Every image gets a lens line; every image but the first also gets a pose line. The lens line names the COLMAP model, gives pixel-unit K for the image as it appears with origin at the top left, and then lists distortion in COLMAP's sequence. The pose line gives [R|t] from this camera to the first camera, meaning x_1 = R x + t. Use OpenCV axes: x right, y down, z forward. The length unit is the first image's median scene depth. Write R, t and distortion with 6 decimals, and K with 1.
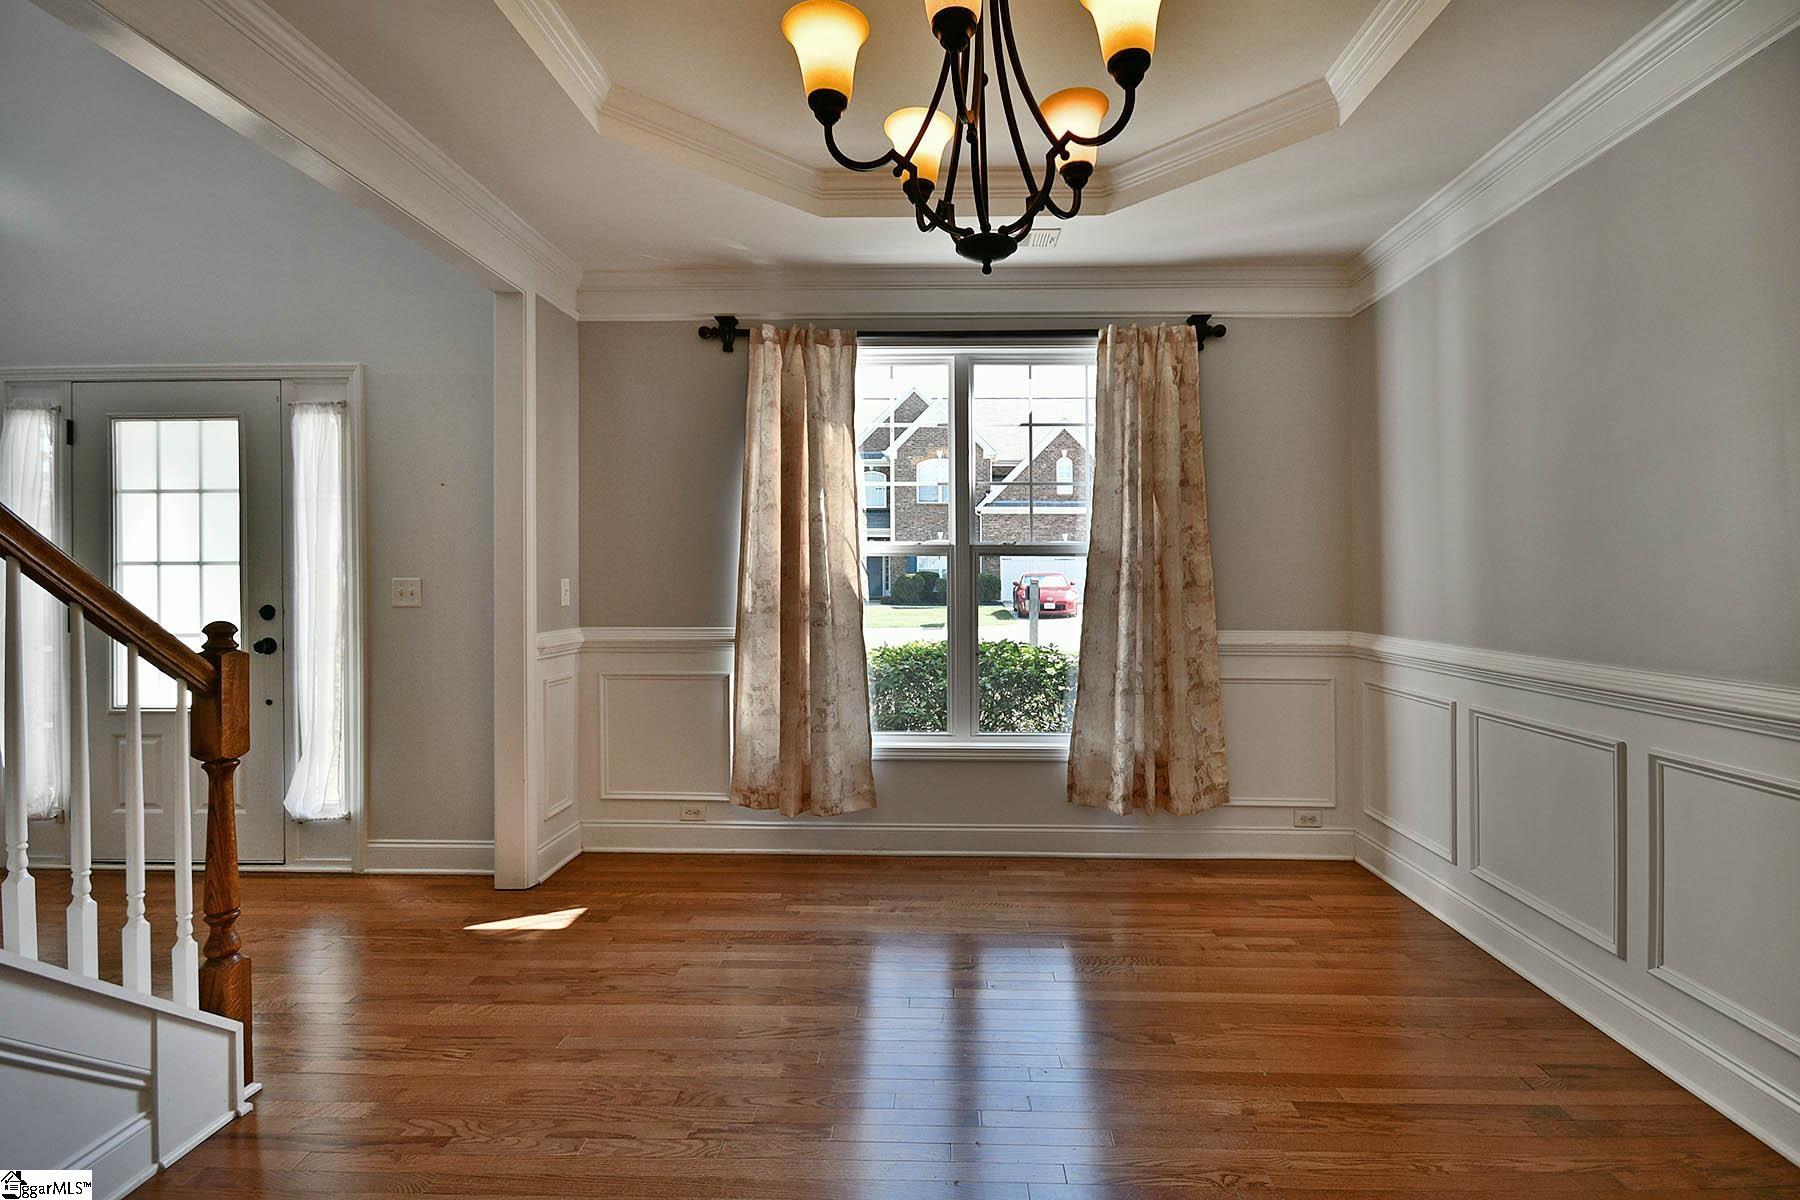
lens RADIAL K [[862.9, 0, 892.9], [0, 862.9, 582.5], [0, 0, 1]] dist [-0.000104, 0.000085]
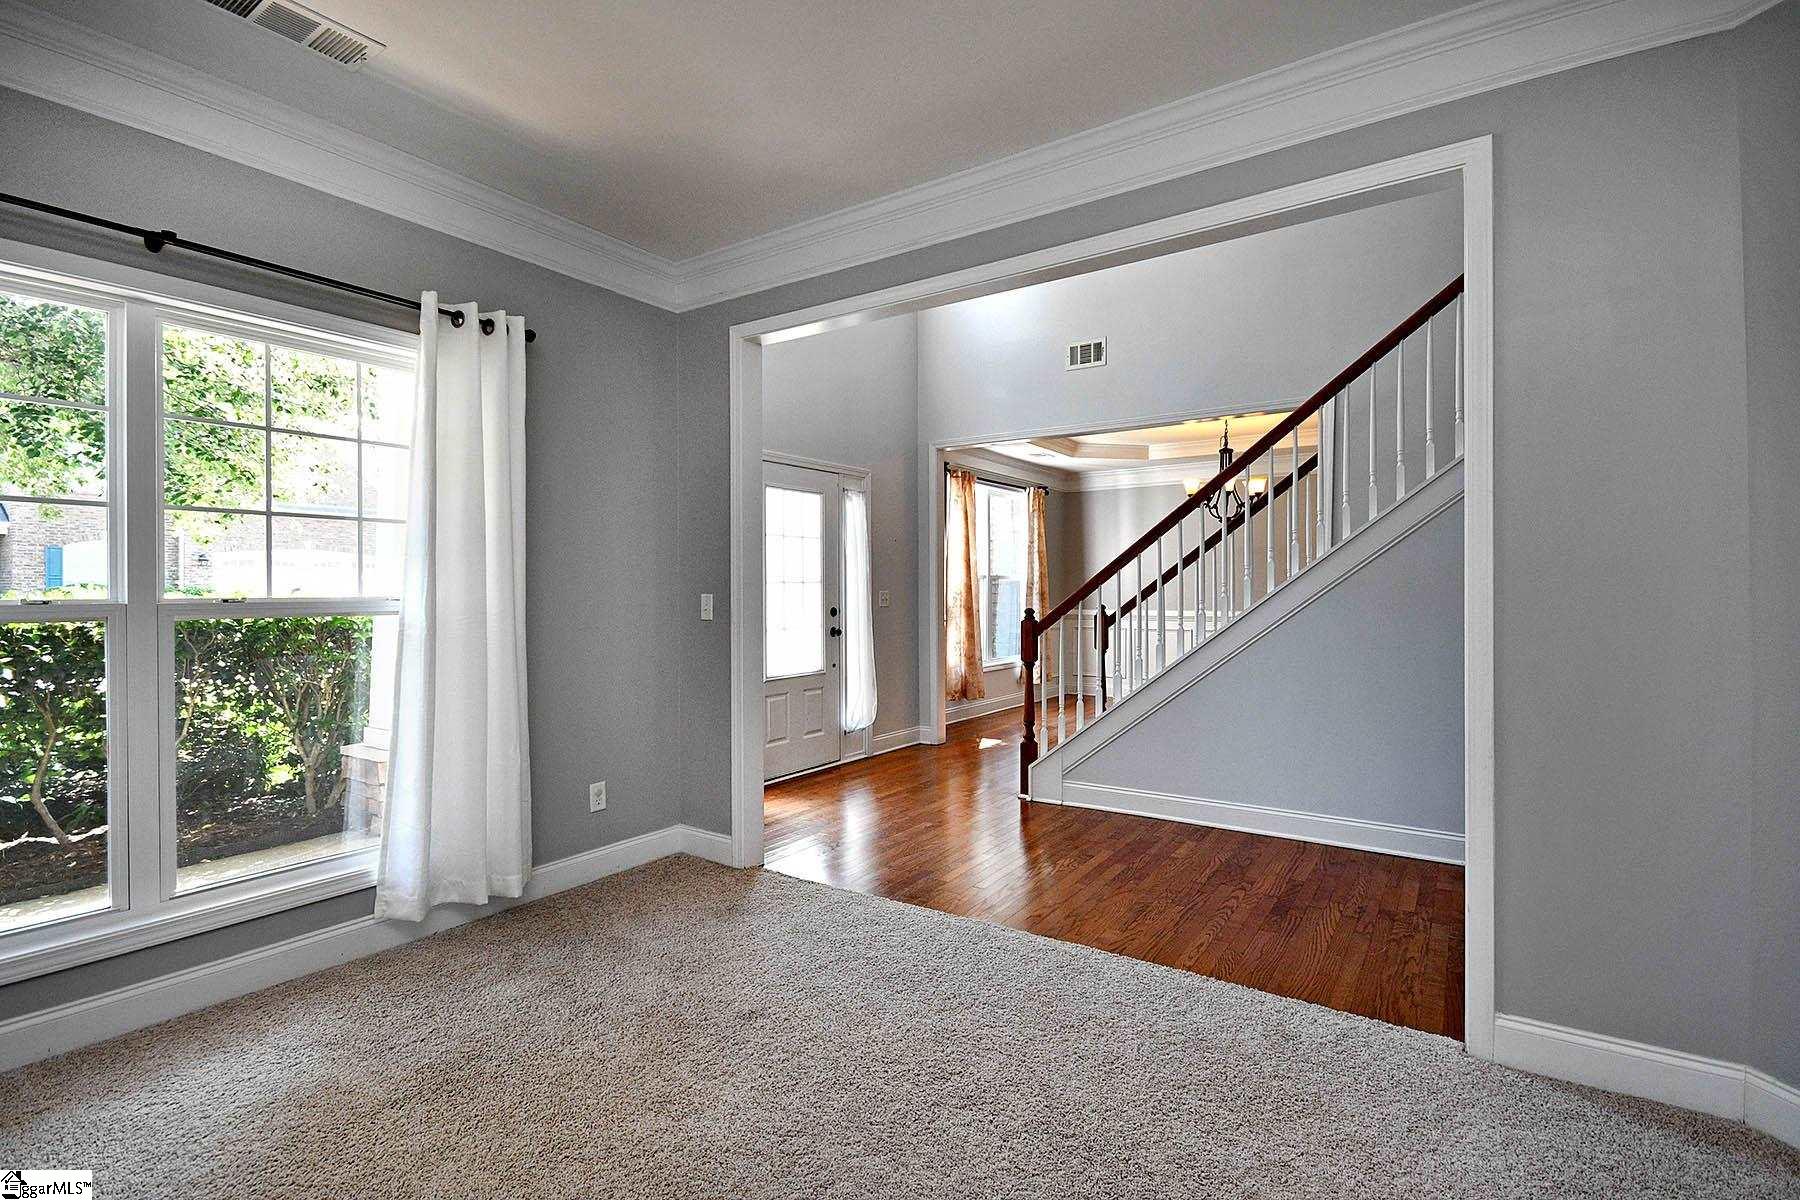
lens RADIAL K [[862.9, 0, 892.9], [0, 862.9, 582.5], [0, 0, 1]] dist [-0.000104, 0.000085]
pose [[0.534017, 0.001291, 0.845473, -2.069975], [0.006955, 0.999958, -0.005920, -0.011617], [-0.845445, 0.009042, 0.533985, 0.012783]]
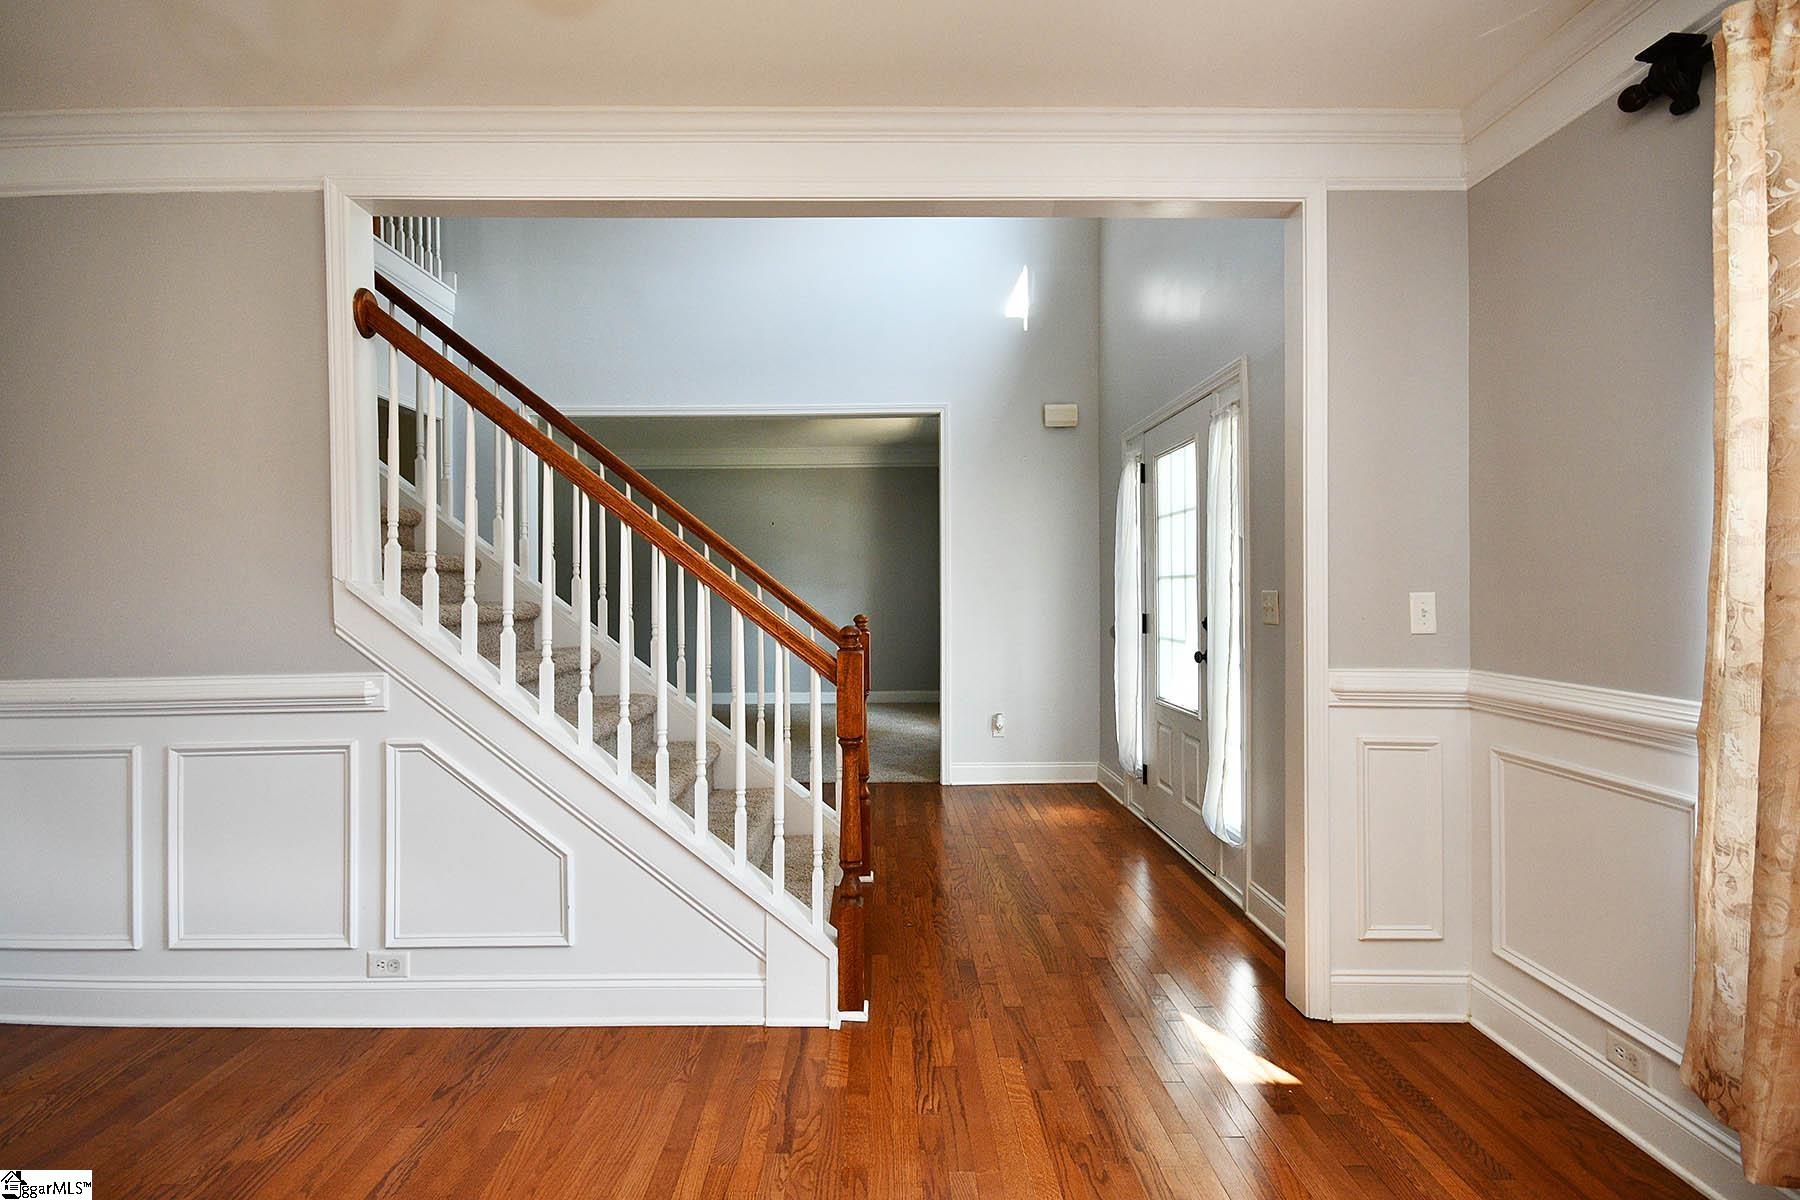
lens RADIAL K [[862.9, 0, 892.9], [0, 862.9, 582.5], [0, 0, 1]] dist [-0.000104, 0.000085]
pose [[0.046981, 0.004821, -0.998884, 0.272163], [-0.000811, 0.999988, 0.004788, -0.015218], [0.998895, 0.000585, 0.046985, 0.584944]]
